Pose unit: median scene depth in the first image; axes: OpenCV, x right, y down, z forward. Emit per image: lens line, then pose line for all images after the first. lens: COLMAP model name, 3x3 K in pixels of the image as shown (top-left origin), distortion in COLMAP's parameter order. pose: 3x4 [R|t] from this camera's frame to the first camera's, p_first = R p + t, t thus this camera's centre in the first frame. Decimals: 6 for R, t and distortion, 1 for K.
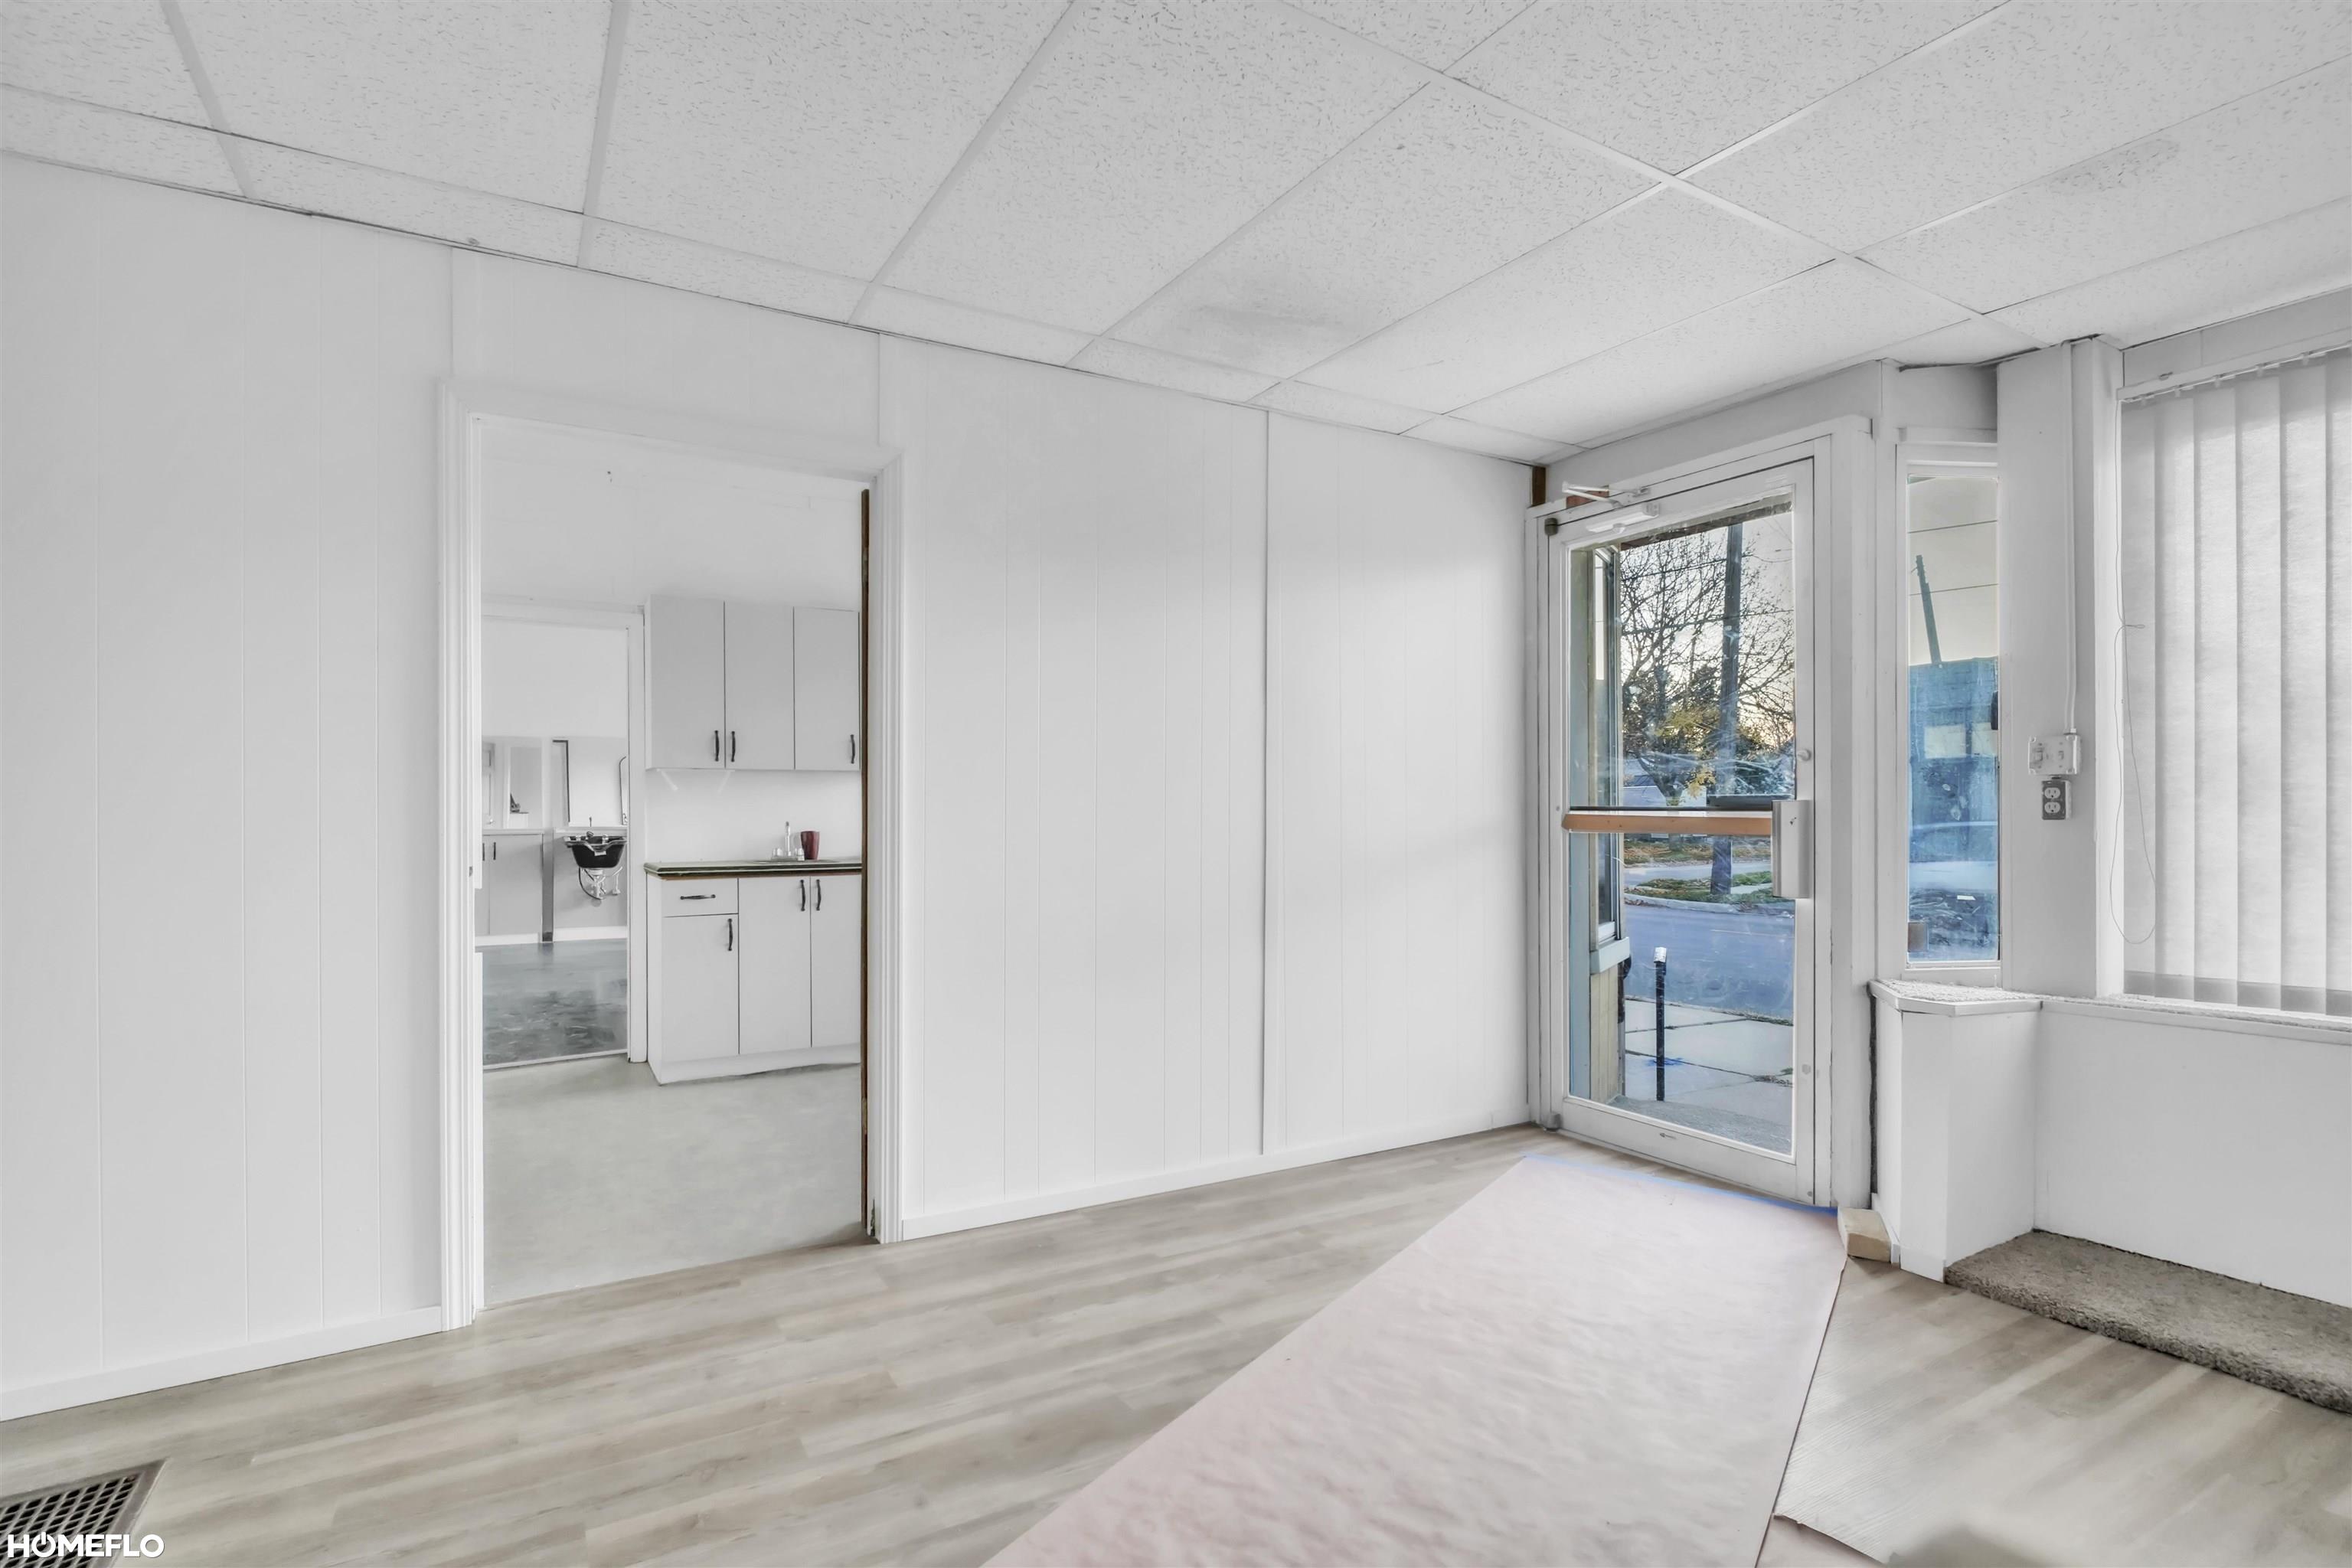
lens RADIAL K [[1129.5, 0, 1170.7], [0, 1129.5, 797.3], [0, 0, 1]] dist [-0.002190, -0.000481]
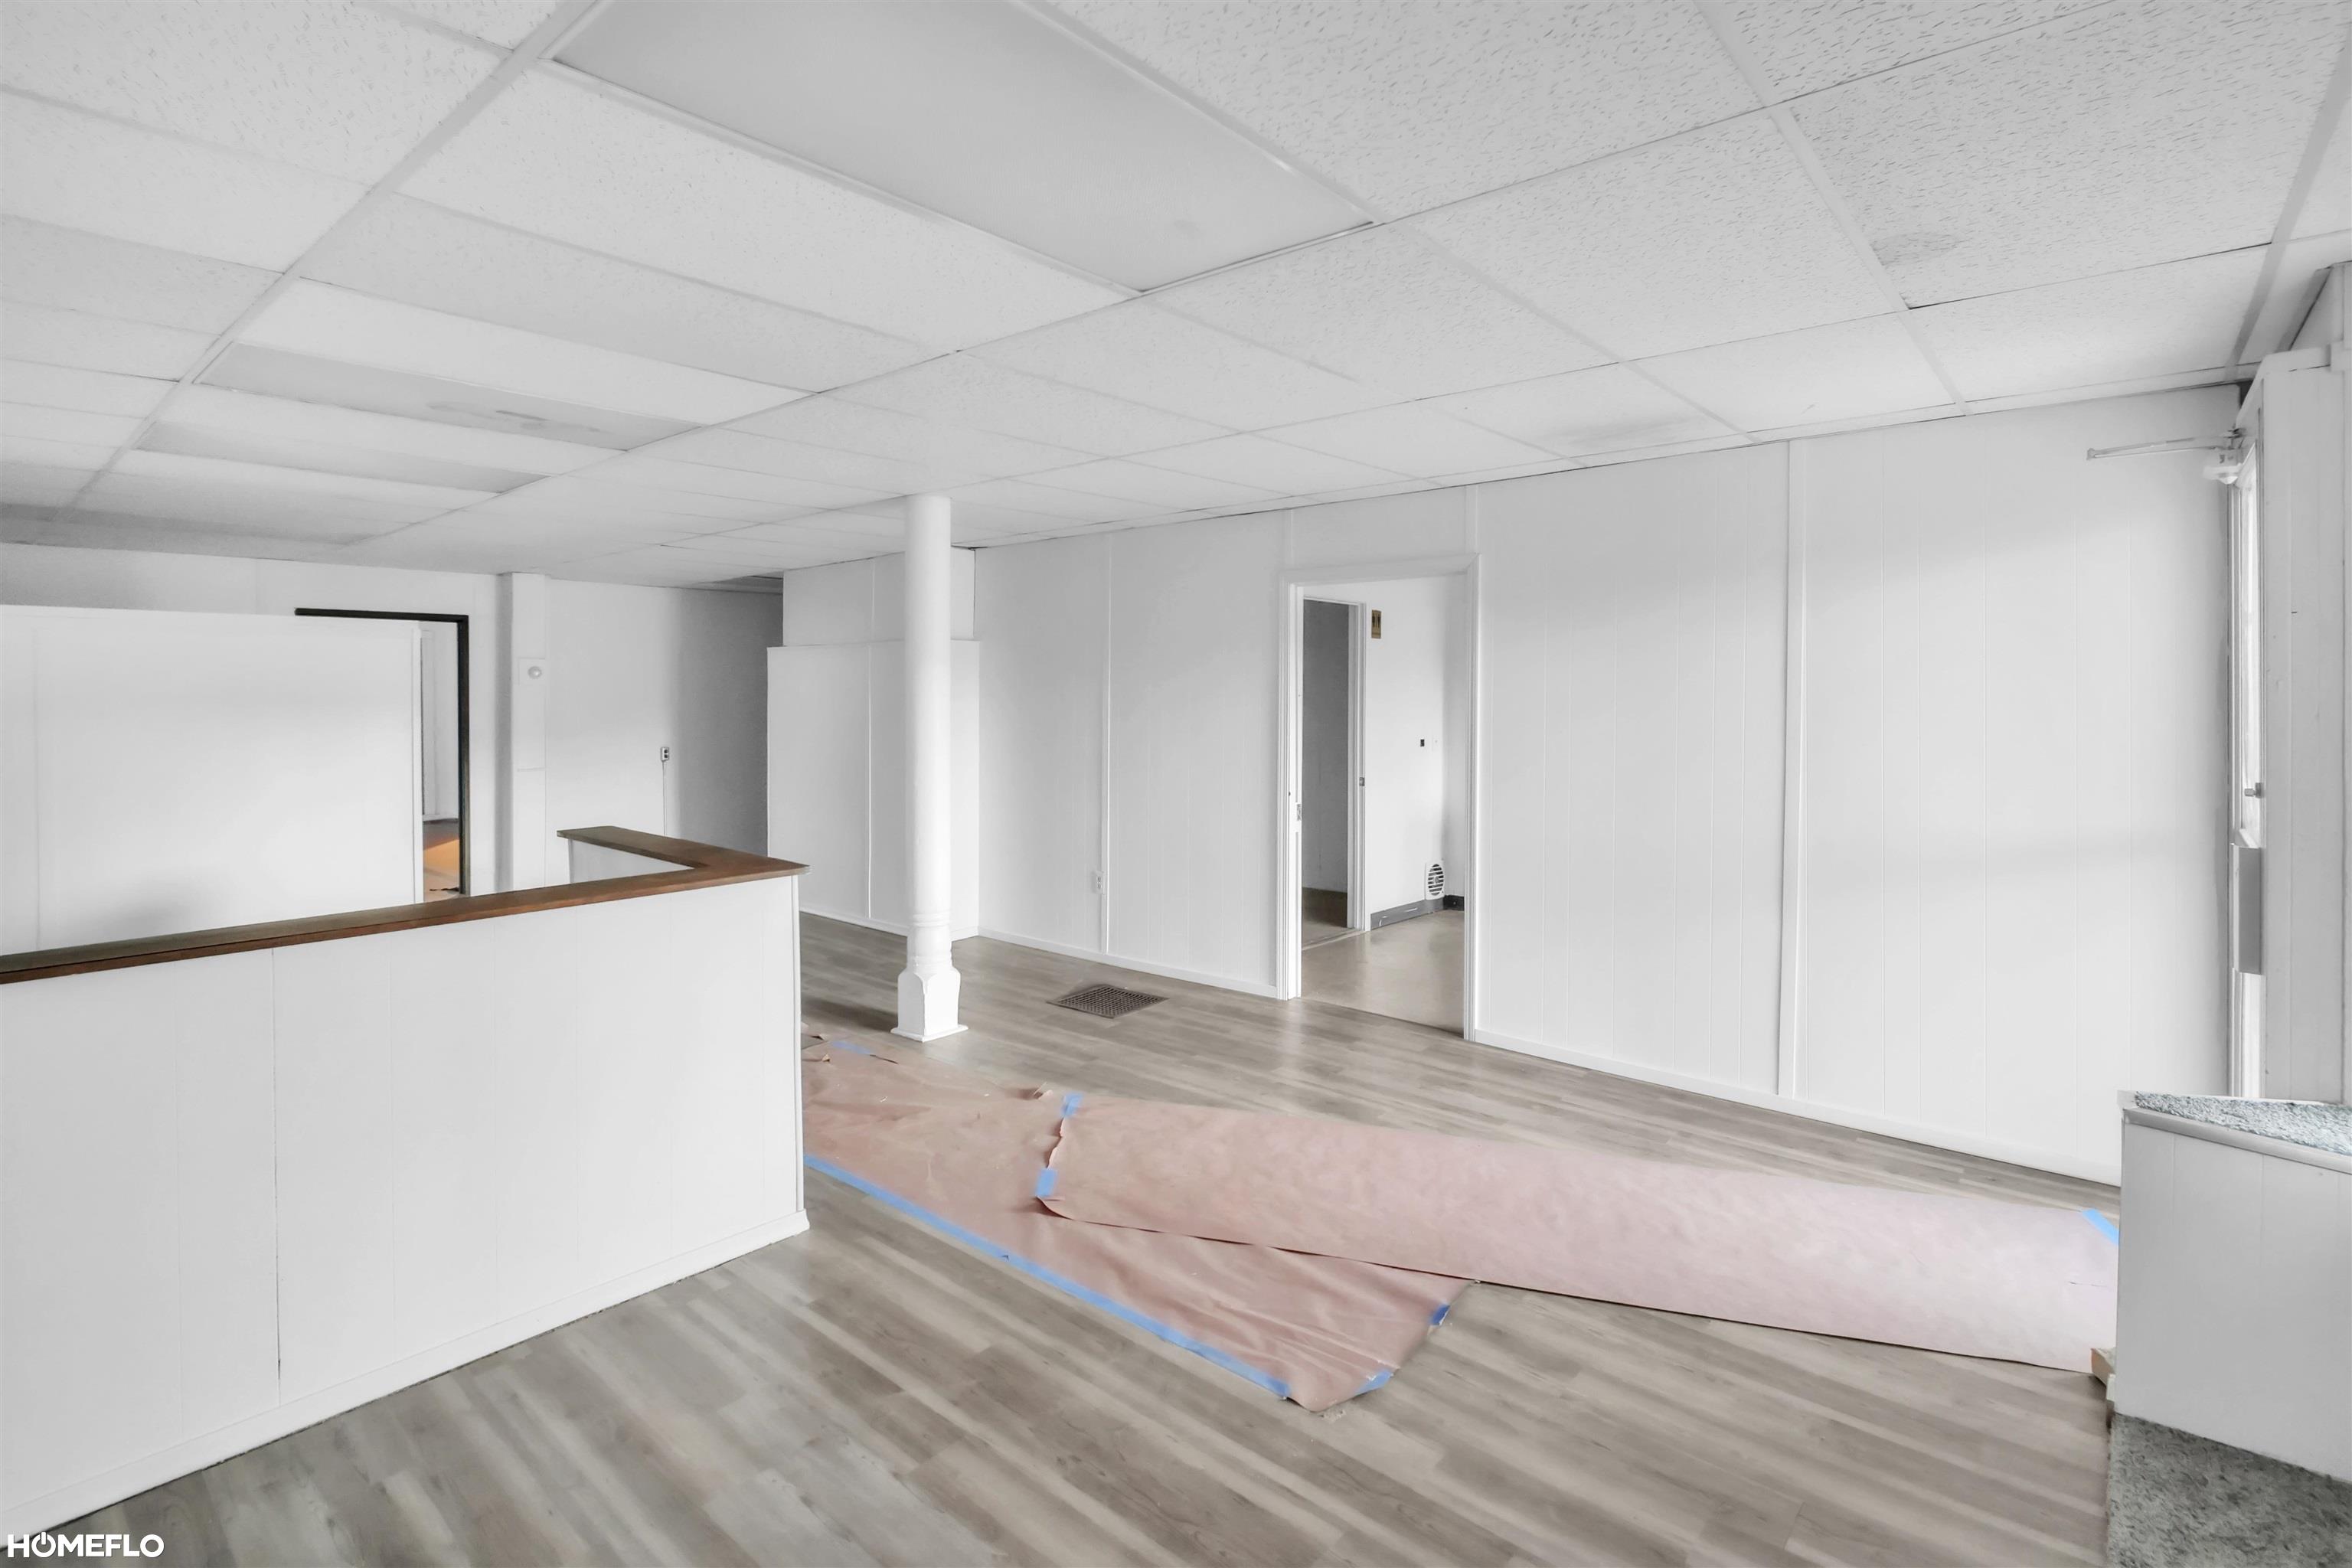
lens RADIAL K [[1129.5, 0, 1169.0], [0, 1129.5, 694.0], [0, 0, 1]] dist [-0.002190, -0.000481]
pose [[0.329209, 0.006791, -0.944233, 1.139899], [0.008292, 0.999915, 0.010082, -0.131745], [0.944221, -0.011148, 0.329125, 0.039946]]
